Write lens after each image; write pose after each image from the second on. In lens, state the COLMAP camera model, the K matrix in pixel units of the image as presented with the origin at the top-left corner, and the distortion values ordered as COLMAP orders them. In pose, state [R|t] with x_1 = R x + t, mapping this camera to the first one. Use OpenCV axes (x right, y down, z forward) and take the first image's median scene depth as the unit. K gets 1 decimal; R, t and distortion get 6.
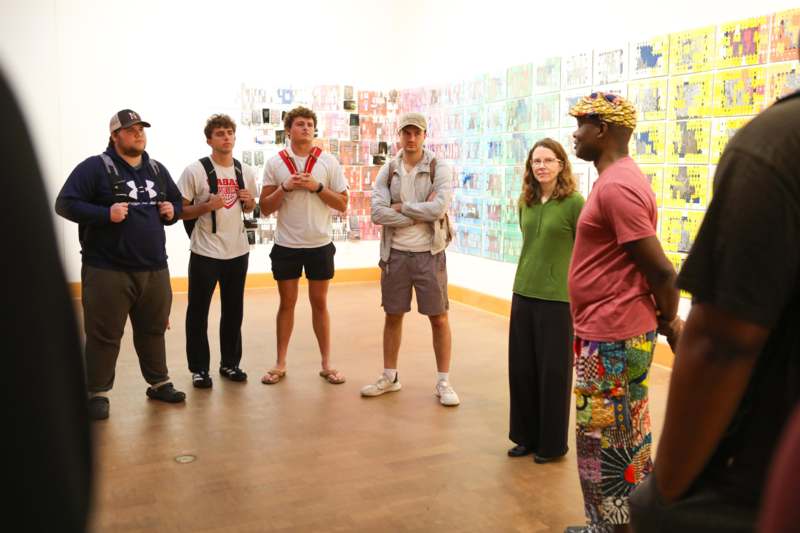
lens RADIAL K [[750.0, 0, 394.4], [0, 750.0, 261.1], [0, 0, 1]] dist [-0.033447, 0.000000]
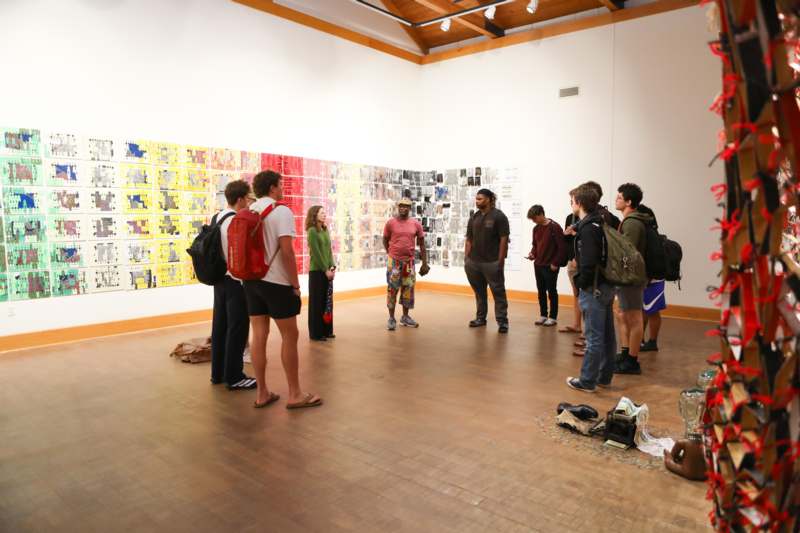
lens RADIAL K [[544.2, 0, 401.1], [0, 544.2, 269.7], [0, 0, 1]] dist [-0.088012, 0.055381]
pose [[-0.399686, -0.098966, 0.911294, -1.174731], [0.104460, 0.982761, 0.152543, -0.150360], [-0.910681, 0.156163, -0.382458, 1.098209]]
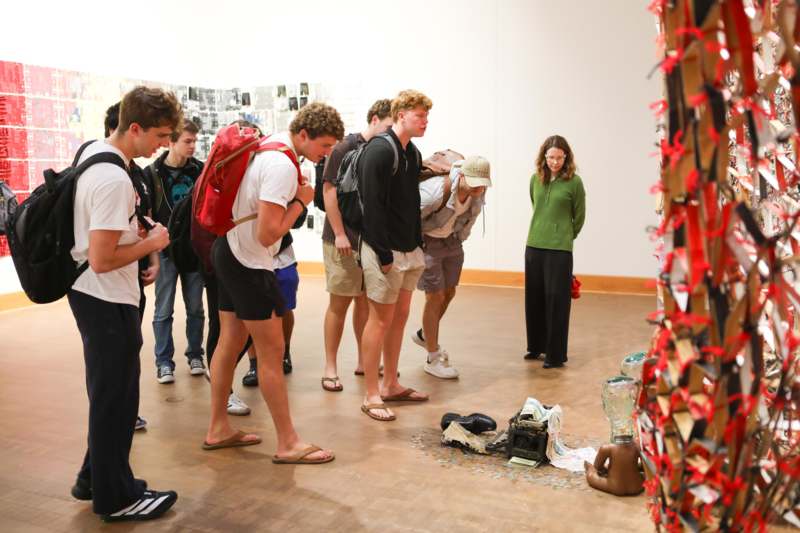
lens RADIAL K [[824.7, 0, 399.1], [0, 824.7, 272.5], [0, 0, 1]] dist [-0.029388, 0.000000]
pose [[-0.623441, -0.110531, 0.774018, -1.192787], [0.097248, 0.971308, 0.217034, -0.150495], [-0.775799, 0.210580, -0.594805, 1.137613]]
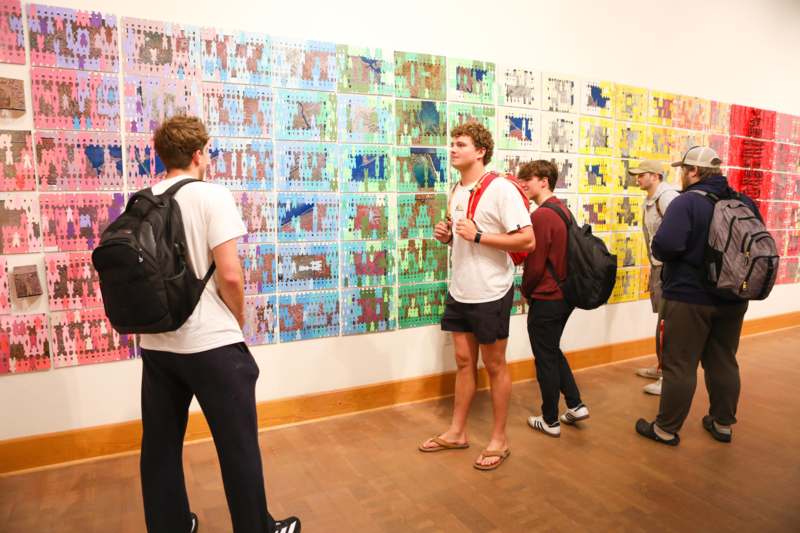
lens RADIAL K [[544.2, 0, 402.6], [0, 544.2, 281.1], [0, 0, 1]] dist [-0.088012, 0.055381]
pose [[-0.036695, -0.140611, 0.989385, -0.542956], [0.125284, 0.981593, 0.144151, -0.180068], [-0.991442, 0.129243, -0.018404, 1.537265]]
